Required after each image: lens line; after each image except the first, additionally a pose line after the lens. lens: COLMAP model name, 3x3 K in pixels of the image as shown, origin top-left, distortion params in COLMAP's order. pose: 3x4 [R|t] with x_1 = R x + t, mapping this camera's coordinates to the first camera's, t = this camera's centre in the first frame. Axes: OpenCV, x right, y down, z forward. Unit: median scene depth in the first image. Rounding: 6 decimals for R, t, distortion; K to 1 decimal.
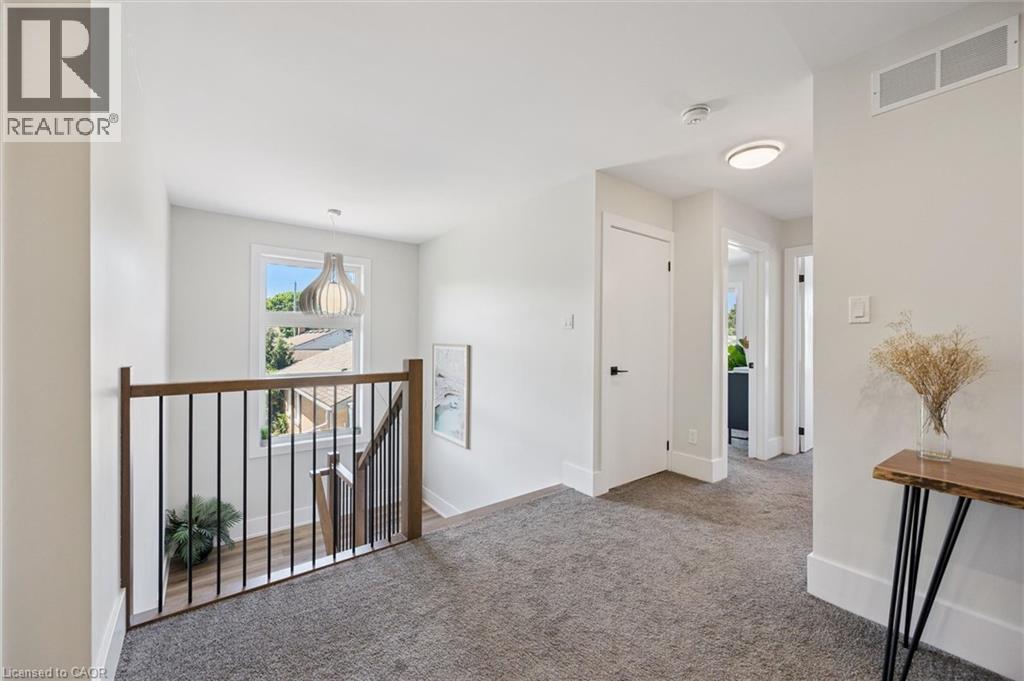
lens RADIAL K [[401.6, 0, 512.1], [0, 401.6, 338.4], [0, 0, 1]] dist [0.000811, 0.000097]
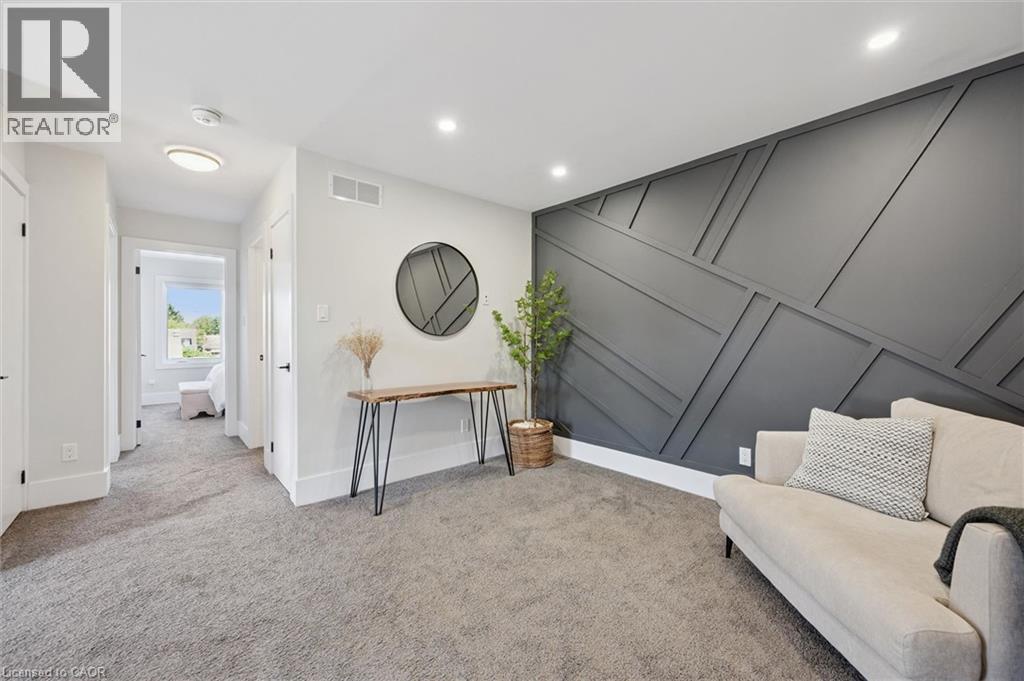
lens RADIAL K [[401.6, 0, 512.5], [0, 401.6, 338.3], [0, 0, 1]] dist [0.000811, 0.000097]
pose [[-0.075282, -0.007907, 0.997131, -0.572013], [-0.006088, 0.999954, 0.007470, 0.008881], [-0.997144, -0.005508, -0.075327, 0.253614]]
